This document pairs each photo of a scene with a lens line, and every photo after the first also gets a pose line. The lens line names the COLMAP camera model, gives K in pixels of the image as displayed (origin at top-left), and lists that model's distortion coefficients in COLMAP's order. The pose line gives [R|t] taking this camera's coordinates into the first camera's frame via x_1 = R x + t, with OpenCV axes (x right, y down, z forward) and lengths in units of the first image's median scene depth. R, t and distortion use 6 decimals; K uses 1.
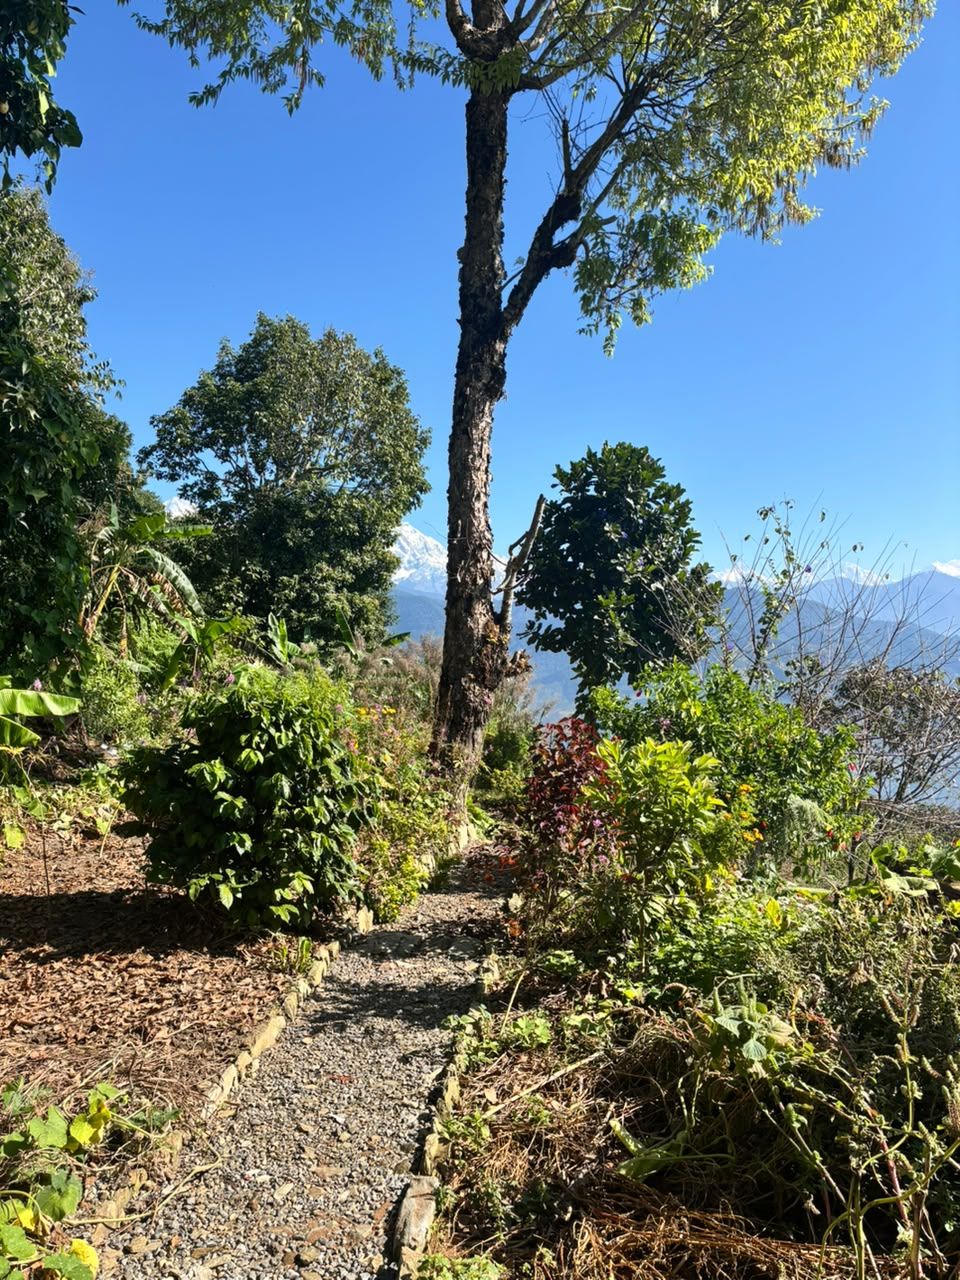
lens RADIAL K [[989.7, 0, 480.3], [0, 989.7, 640.3], [0, 0, 1]] dist [0.067095, -0.011999]
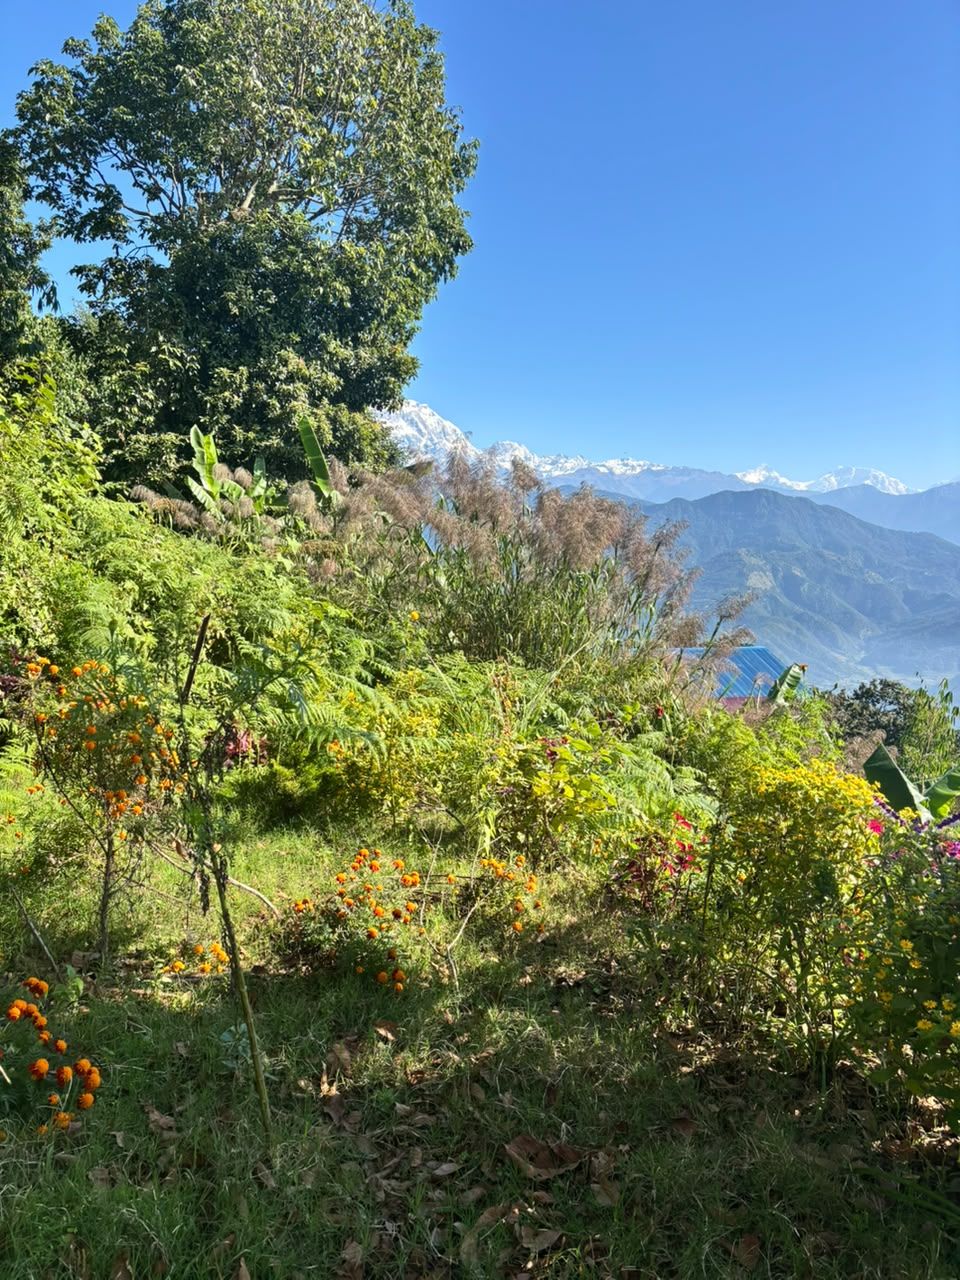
lens RADIAL K [[989.7, 0, 480.9], [0, 989.7, 640.4], [0, 0, 1]] dist [0.067095, -0.011999]
pose [[0.998388, 0.056437, -0.006023, -0.029419], [-0.055440, 0.992438, 0.109513, 0.023651], [0.012158, -0.109002, 0.993967, 0.382617]]
